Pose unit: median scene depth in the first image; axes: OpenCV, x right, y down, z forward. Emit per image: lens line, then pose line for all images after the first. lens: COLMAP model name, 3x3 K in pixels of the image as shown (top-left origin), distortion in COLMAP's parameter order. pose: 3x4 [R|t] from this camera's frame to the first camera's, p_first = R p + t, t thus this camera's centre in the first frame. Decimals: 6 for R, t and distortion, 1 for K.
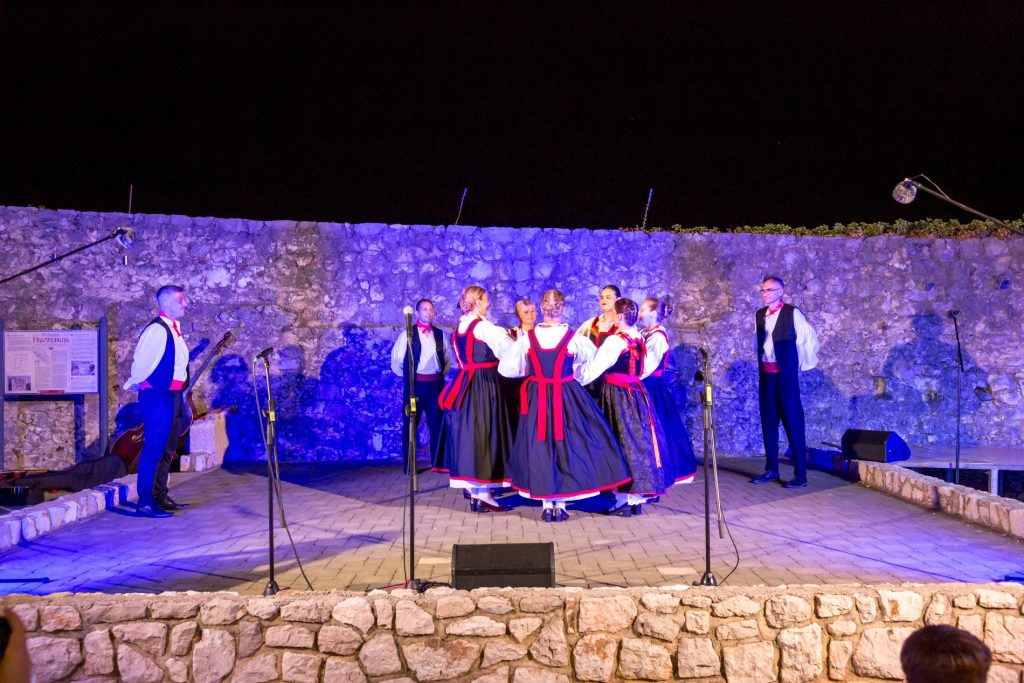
lens RADIAL K [[937.7, 0, 514.8], [0, 937.7, 339.4], [0, 0, 1]] dist [0.022894, -0.008188]
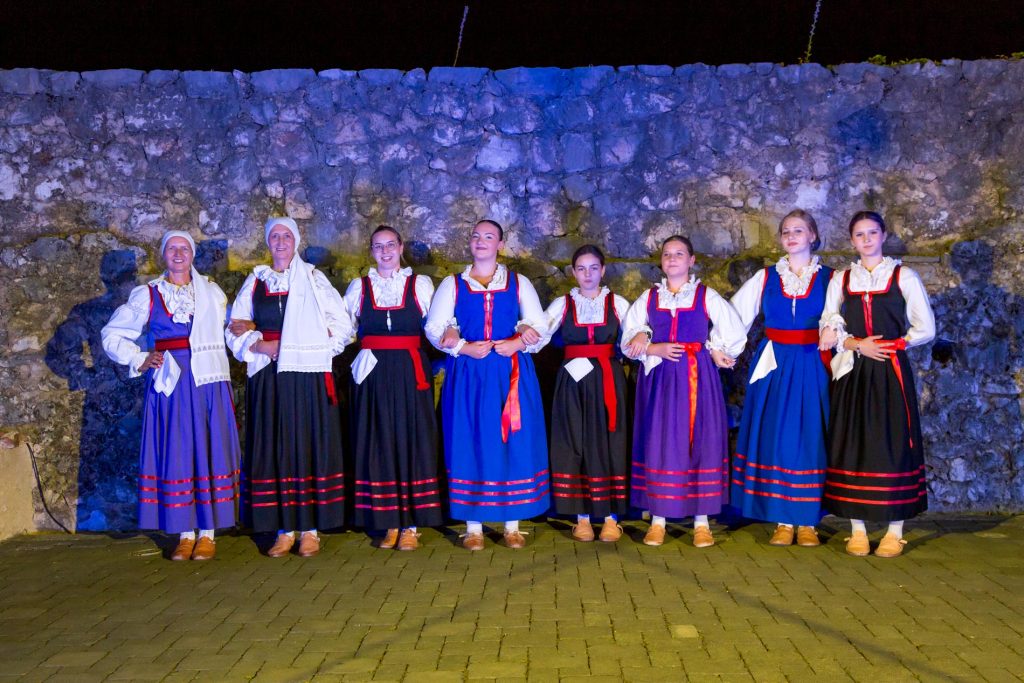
lens RADIAL K [[1126.5, 0, 488.9], [0, 1126.5, 342.9], [0, 0, 1]] dist [0.045341, -0.024783]
pose [[0.997561, -0.021951, -0.066266, -0.002130], [0.024170, 0.999167, 0.032866, 0.009481], [0.065489, -0.034388, 0.997261, 0.384224]]
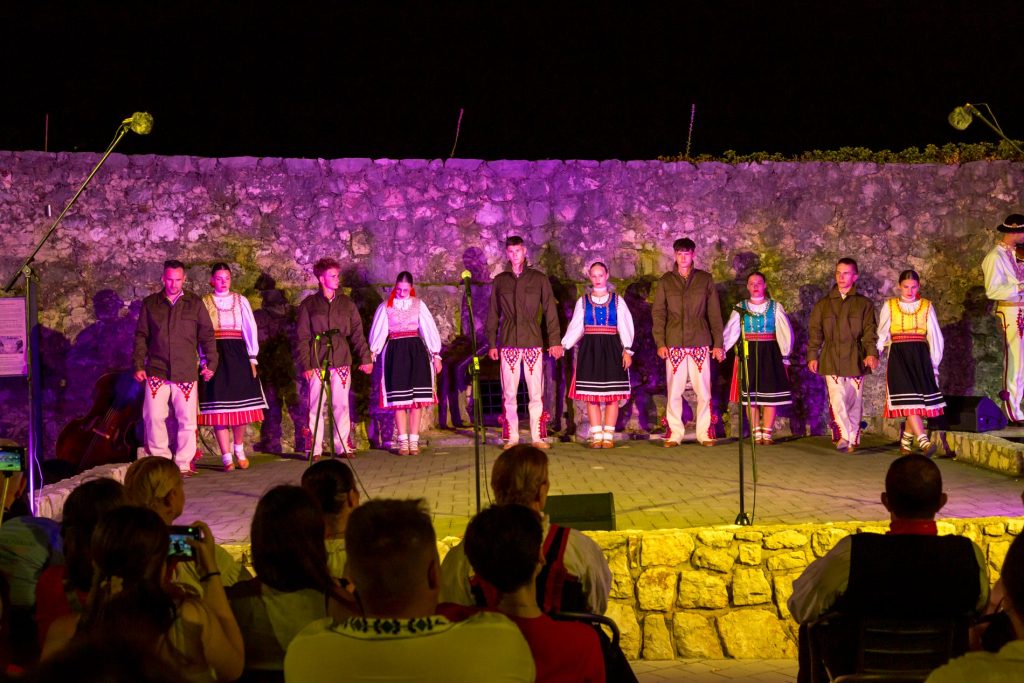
lens RADIAL K [[1449.1, 0, 513.2], [0, 1449.1, 339.2], [0, 0, 1]] dist [0.075690, -0.149356]
pose [[0.999603, -0.022481, 0.016997, -0.039114], [0.021993, 0.999355, 0.028402, -0.000806], [-0.017625, -0.028017, 0.999452, -0.254913]]
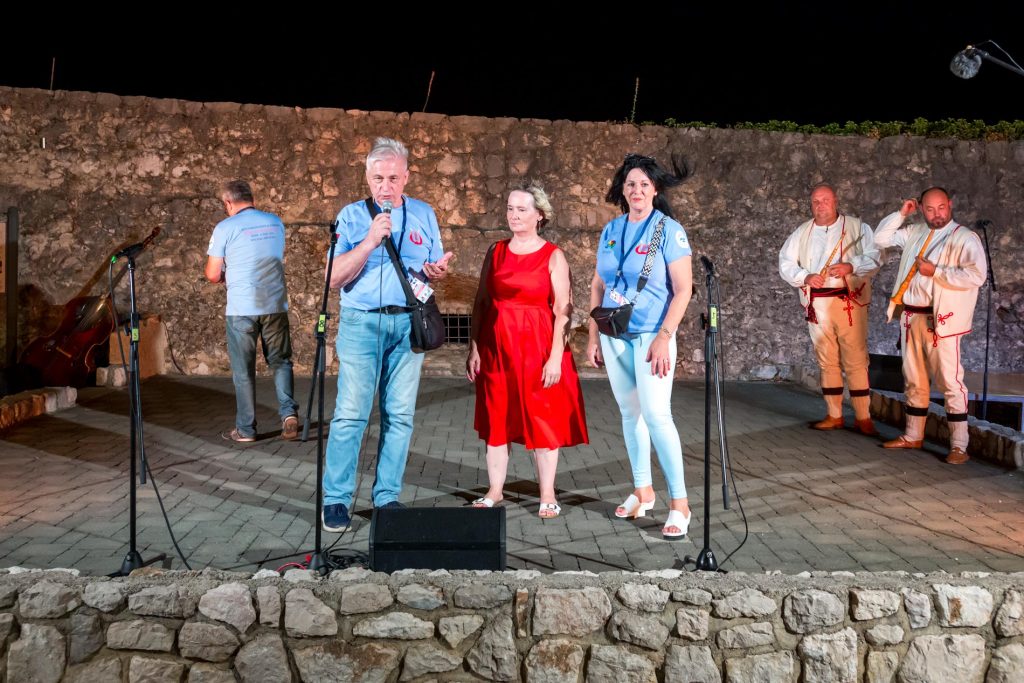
lens RADIAL K [[1032.3, 0, 509.1], [0, 1032.3, 254.0], [0, 0, 1]] dist [0.027411, -0.016127]
pose [[0.999569, 0.021633, 0.019841, 0.003050], [-0.021808, 0.999725, 0.008665, 0.001413], [-0.019648, -0.009094, 0.999766, 0.024425]]
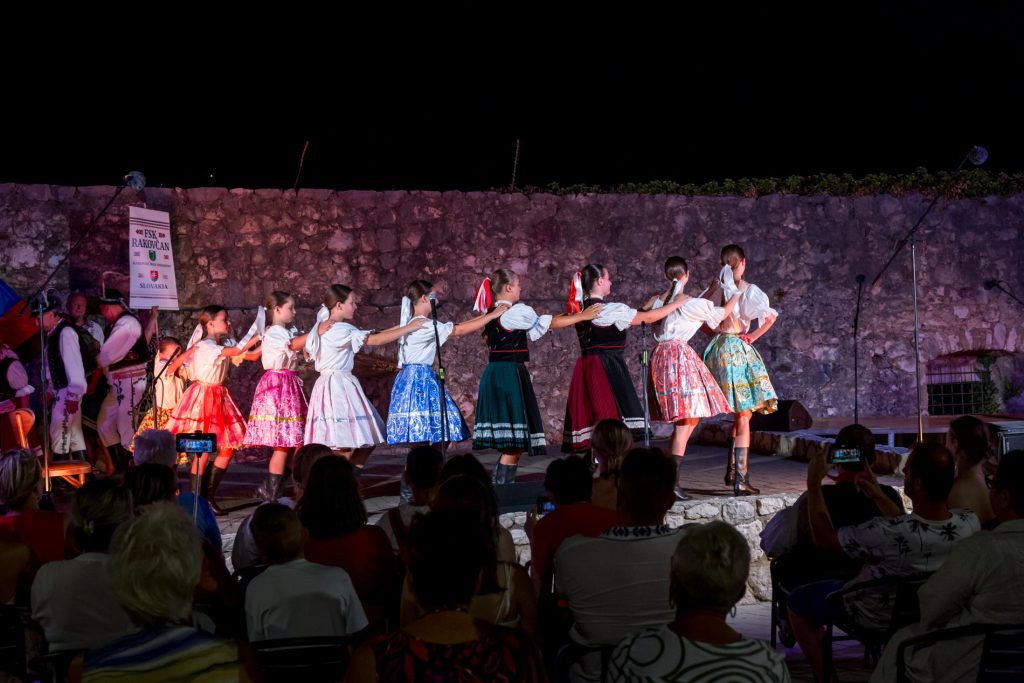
lens RADIAL K [[1529.4, 0, 500.7], [0, 1529.4, 342.6], [0, 0, 1]] dist [0.051285, -0.055188]
pose [[0.977826, -0.034750, 0.206518, -0.187053], [0.031213, 0.999305, 0.020365, -0.004064], [-0.207082, -0.013467, 0.978231, -0.412499]]
